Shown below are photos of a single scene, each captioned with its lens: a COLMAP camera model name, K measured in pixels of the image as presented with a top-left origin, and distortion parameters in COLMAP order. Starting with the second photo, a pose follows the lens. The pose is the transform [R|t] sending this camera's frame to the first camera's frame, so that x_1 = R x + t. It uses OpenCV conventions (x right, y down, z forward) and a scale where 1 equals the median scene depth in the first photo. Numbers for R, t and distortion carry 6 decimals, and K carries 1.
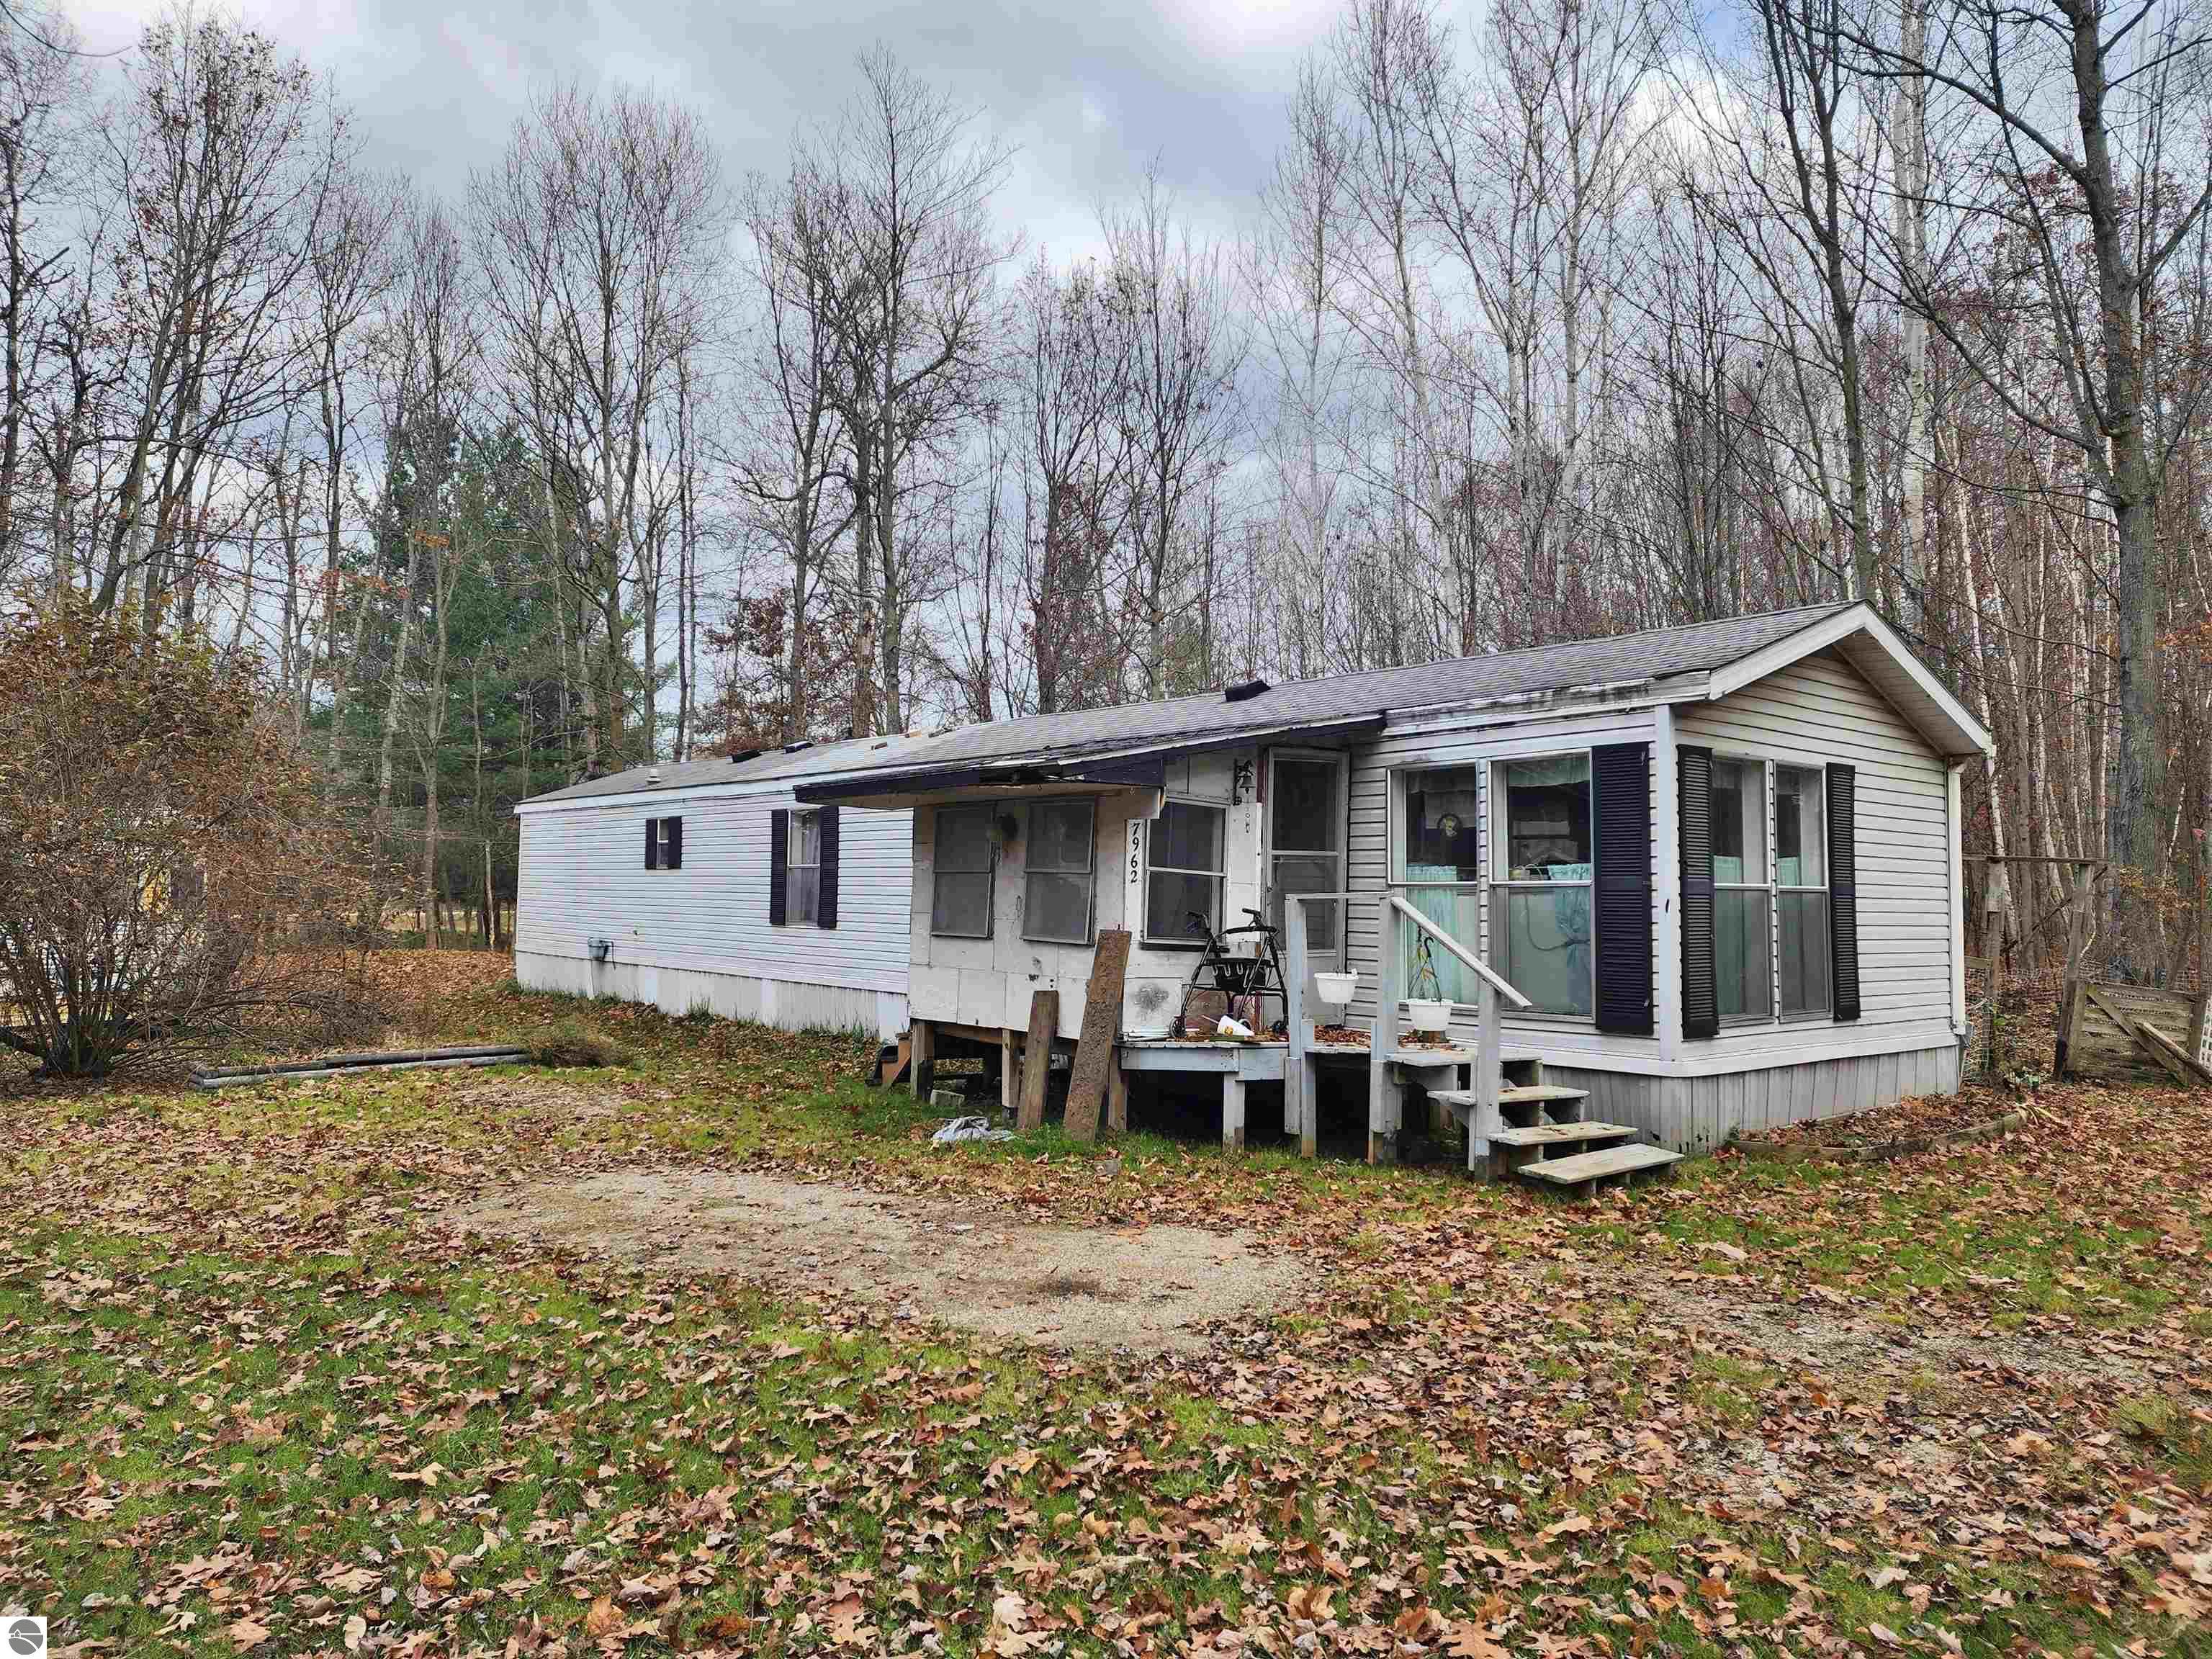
lens RADIAL K [[1455.7, 0, 1097.3], [0, 1455.7, 816.4], [0, 0, 1]] dist [0.112940, -0.103354]
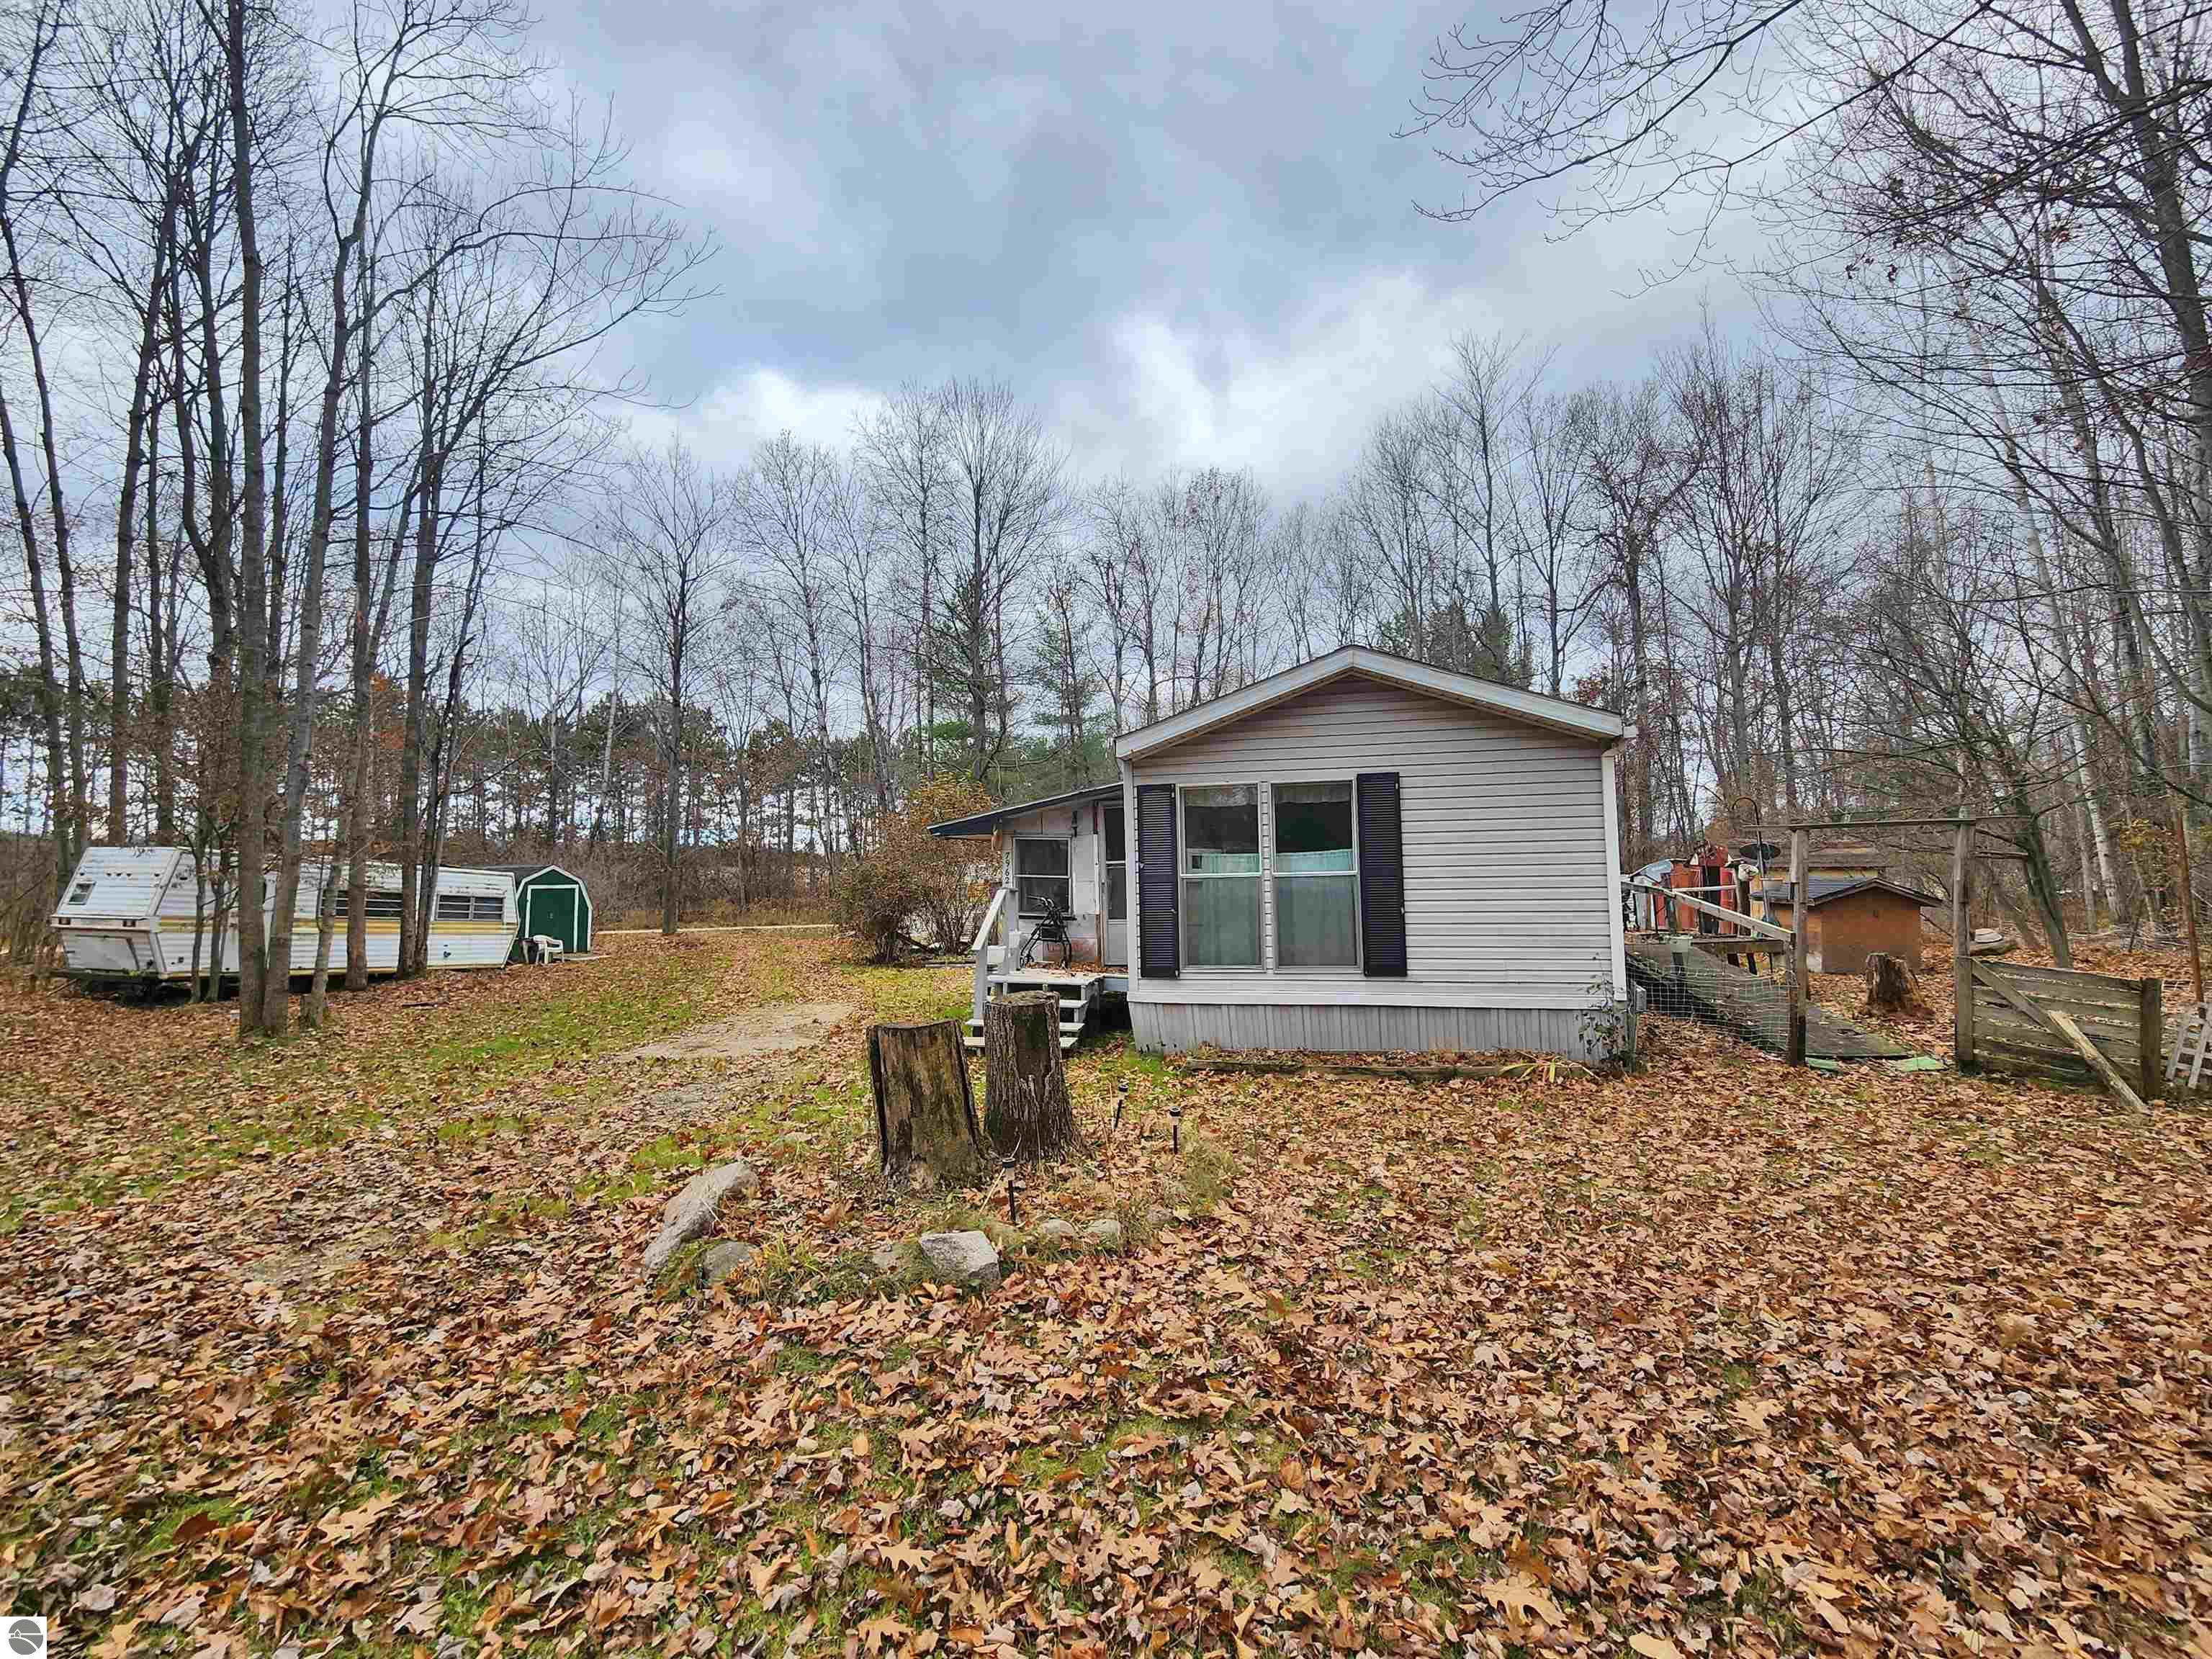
lens RADIAL K [[912.7, 0, 1112.1], [0, 912.7, 830.9], [0, 0, 1]] dist [0.001322, 0.001014]
pose [[0.603193, -0.068787, -0.794623, 1.006163], [0.067260, 0.997112, -0.035259, 0.027054], [0.794754, -0.032178, 0.606078, 0.361402]]
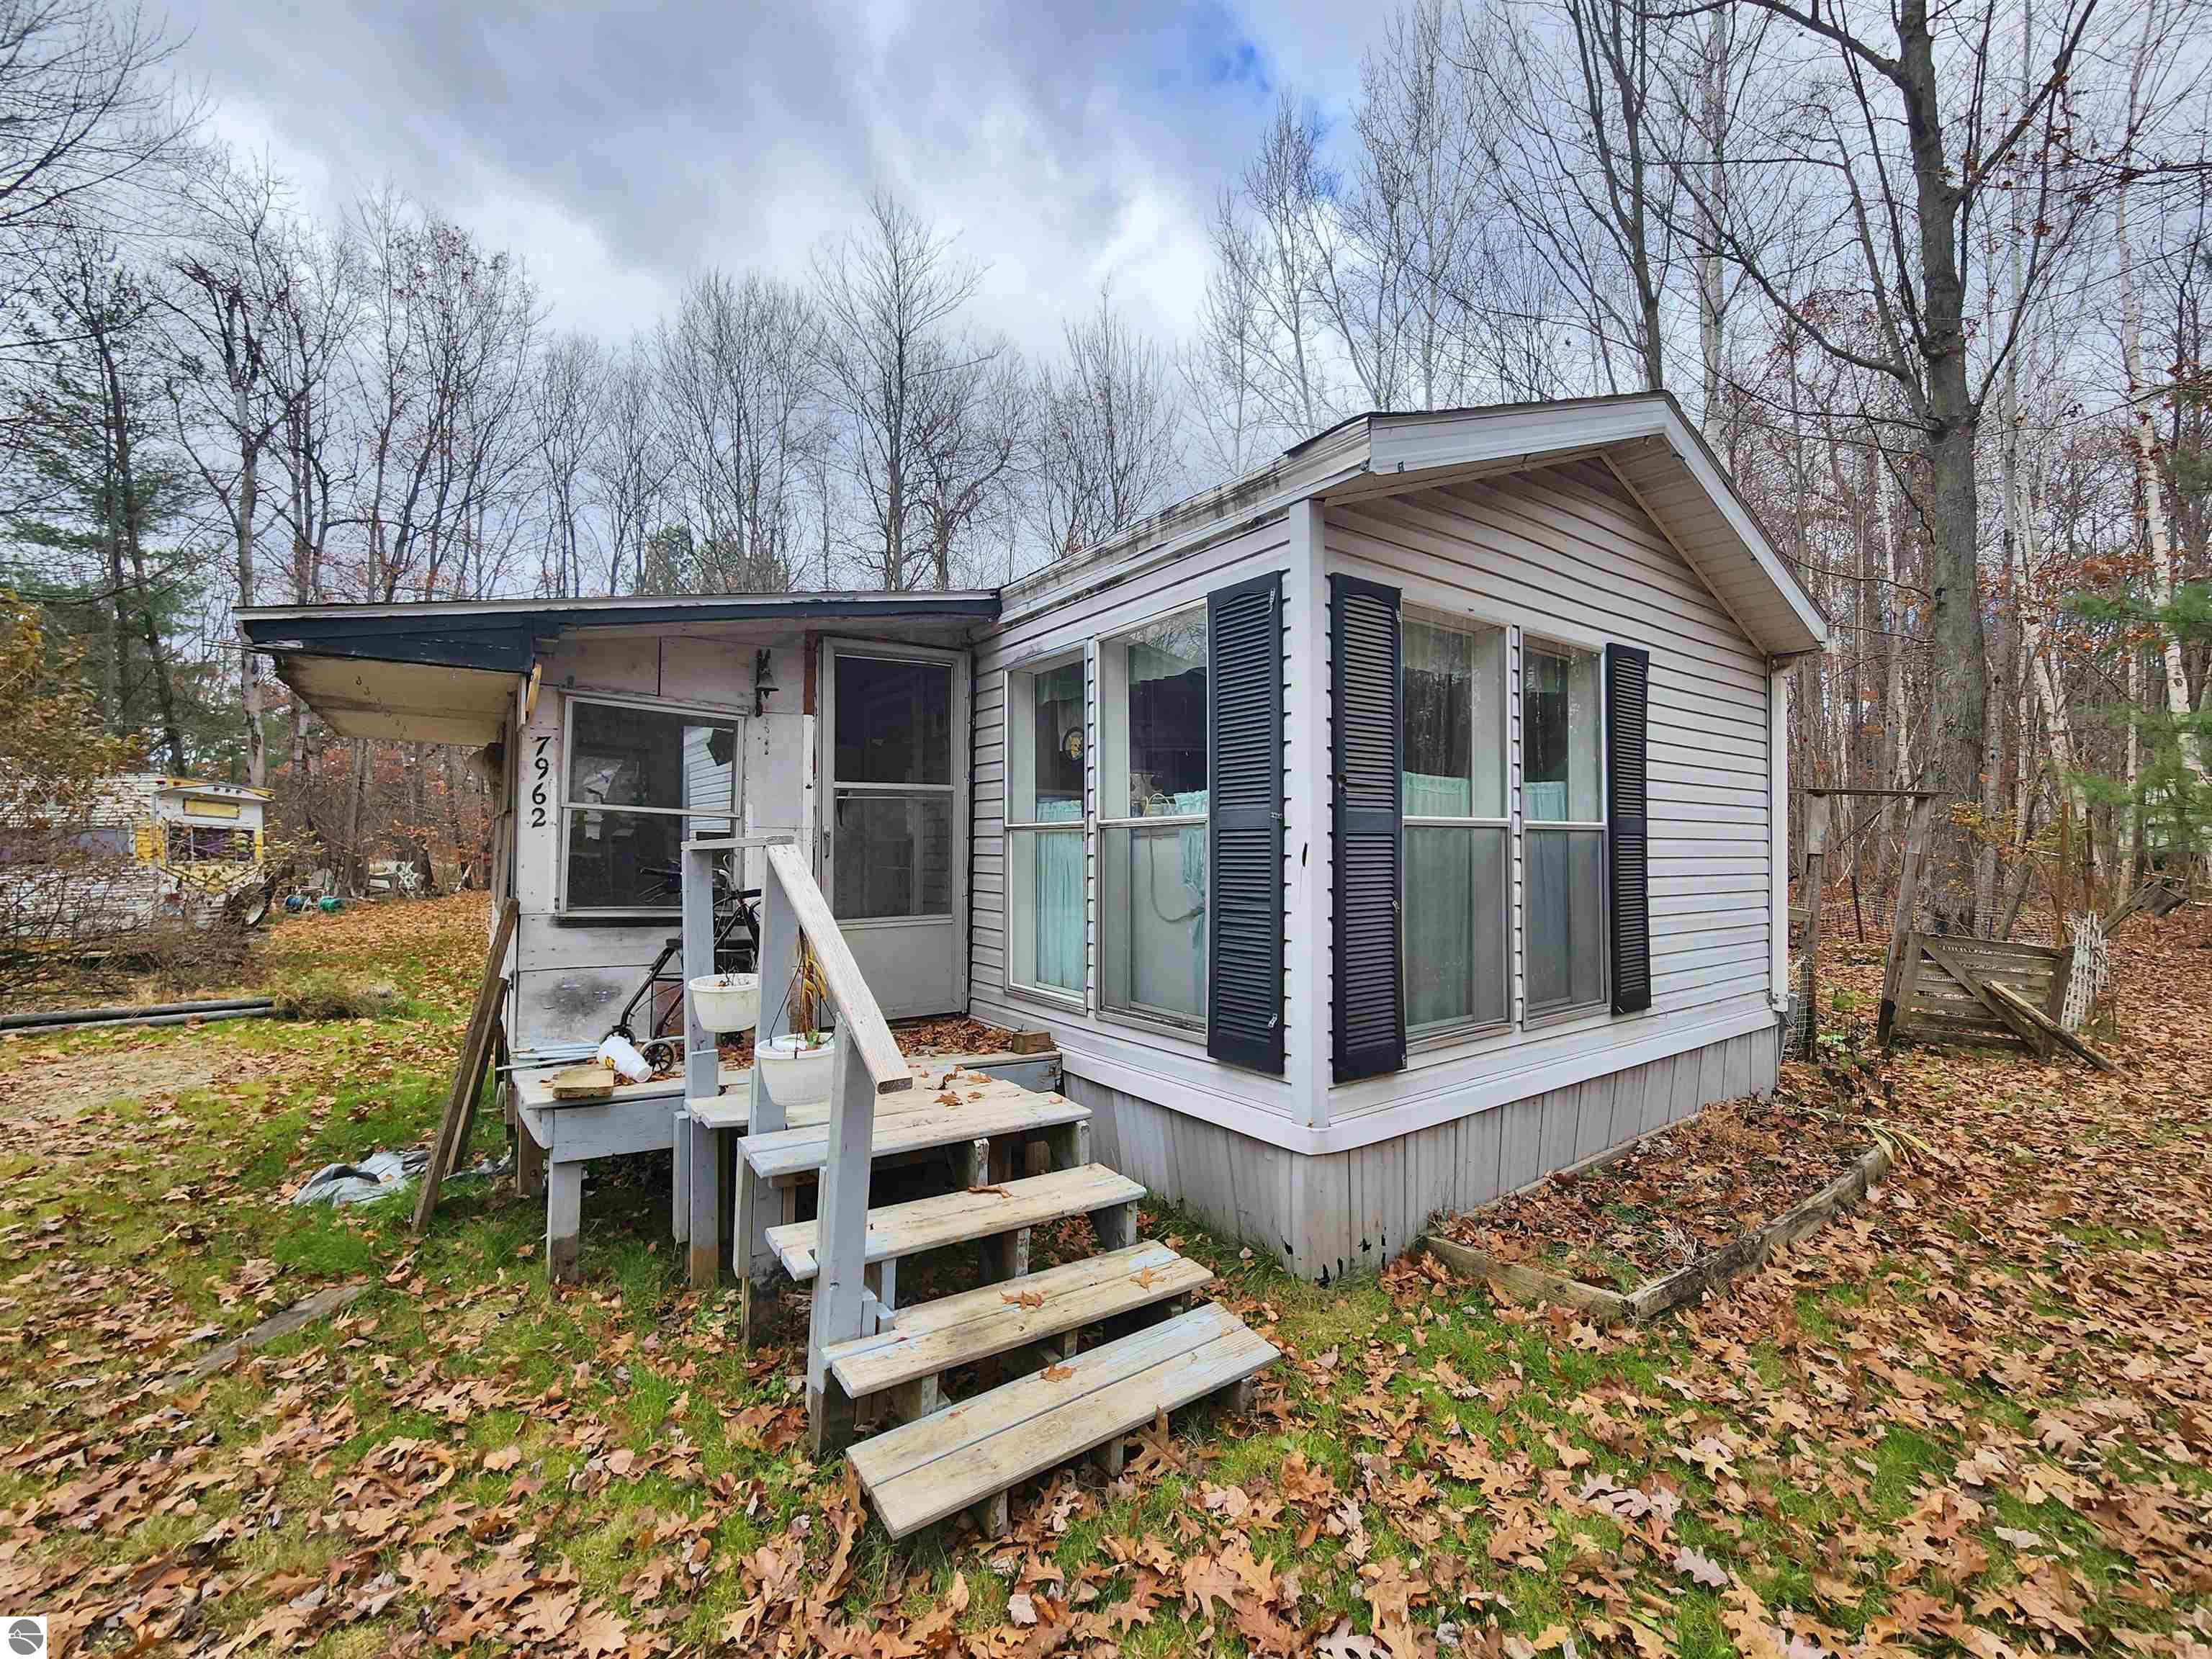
lens RADIAL K [[912.7, 0, 1112.1], [0, 912.7, 830.9], [0, 0, 1]] dist [0.001322, 0.001014]
pose [[0.997410, -0.008695, -0.071395, 0.297296], [0.011463, 0.999194, 0.038463, 0.032620], [0.071003, -0.039181, 0.996706, 0.569286]]
